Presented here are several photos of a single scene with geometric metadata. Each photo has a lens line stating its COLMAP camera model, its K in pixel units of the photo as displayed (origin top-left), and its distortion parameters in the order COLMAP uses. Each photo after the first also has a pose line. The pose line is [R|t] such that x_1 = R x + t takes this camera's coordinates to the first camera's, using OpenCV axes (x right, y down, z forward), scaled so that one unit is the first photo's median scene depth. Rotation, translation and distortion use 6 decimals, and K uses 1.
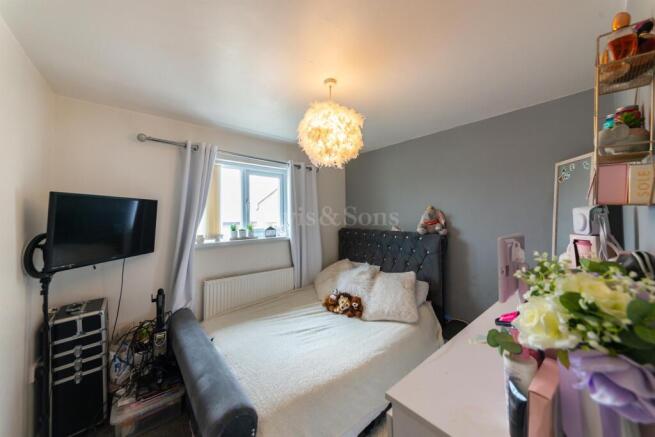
lens RADIAL K [[232.1, 0, 329.1], [0, 232.1, 213.3], [0, 0, 1]] dist [-0.001792, -0.000176]
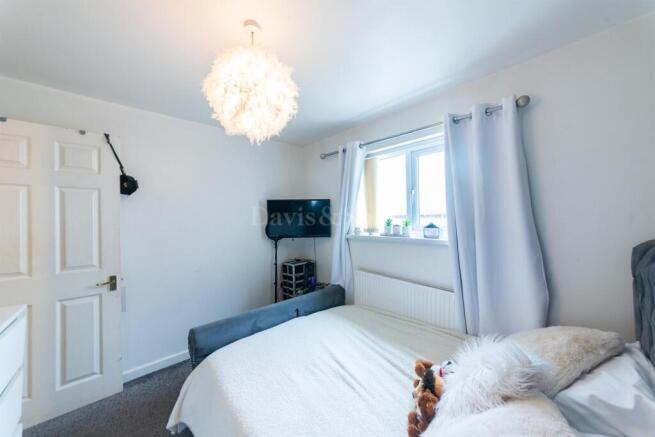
lens RADIAL K [[232.1, 0, 329.1], [0, 232.1, 213.3], [0, 0, 1]] dist [-0.001792, -0.000176]
pose [[0.044194, 0.003770, -0.999016, 0.543244], [0.024864, 0.999679, 0.004872, 0.019124], [0.998713, -0.025055, 0.044087, 0.824072]]
